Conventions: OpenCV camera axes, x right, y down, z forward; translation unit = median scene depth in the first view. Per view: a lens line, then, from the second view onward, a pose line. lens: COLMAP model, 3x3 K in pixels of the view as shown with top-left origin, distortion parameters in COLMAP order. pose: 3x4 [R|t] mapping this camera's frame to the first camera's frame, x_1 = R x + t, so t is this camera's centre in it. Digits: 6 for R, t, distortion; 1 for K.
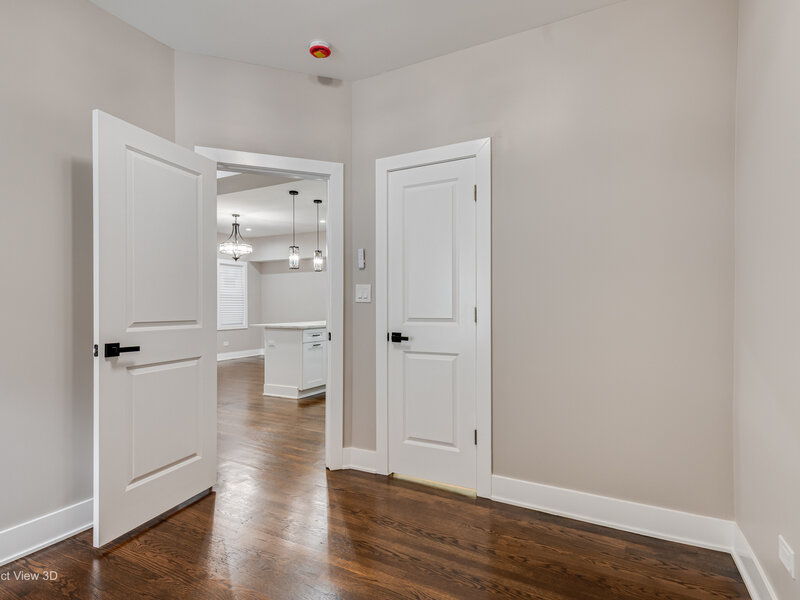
lens RADIAL K [[425.8, 0, 391.5], [0, 425.8, 308.1], [0, 0, 1]] dist [0.012764, -0.000388]
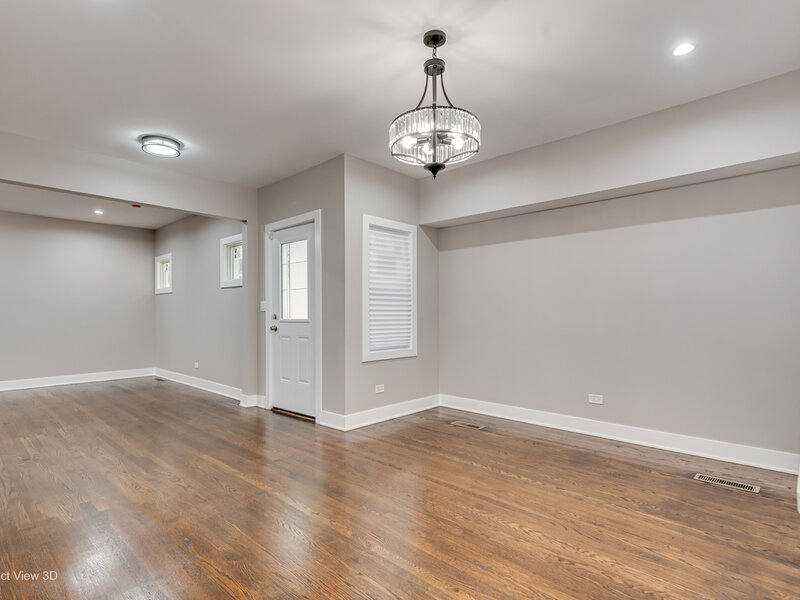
lens RADIAL K [[425.8, 0, 391.5], [0, 425.8, 308.1], [0, 0, 1]] dist [0.012764, -0.000388]
pose [[0.964834, -0.004627, -0.262820, -0.235487], [0.001135, 0.999909, -0.013436, -0.002617], [0.262858, 0.012665, 0.964751, 0.506573]]
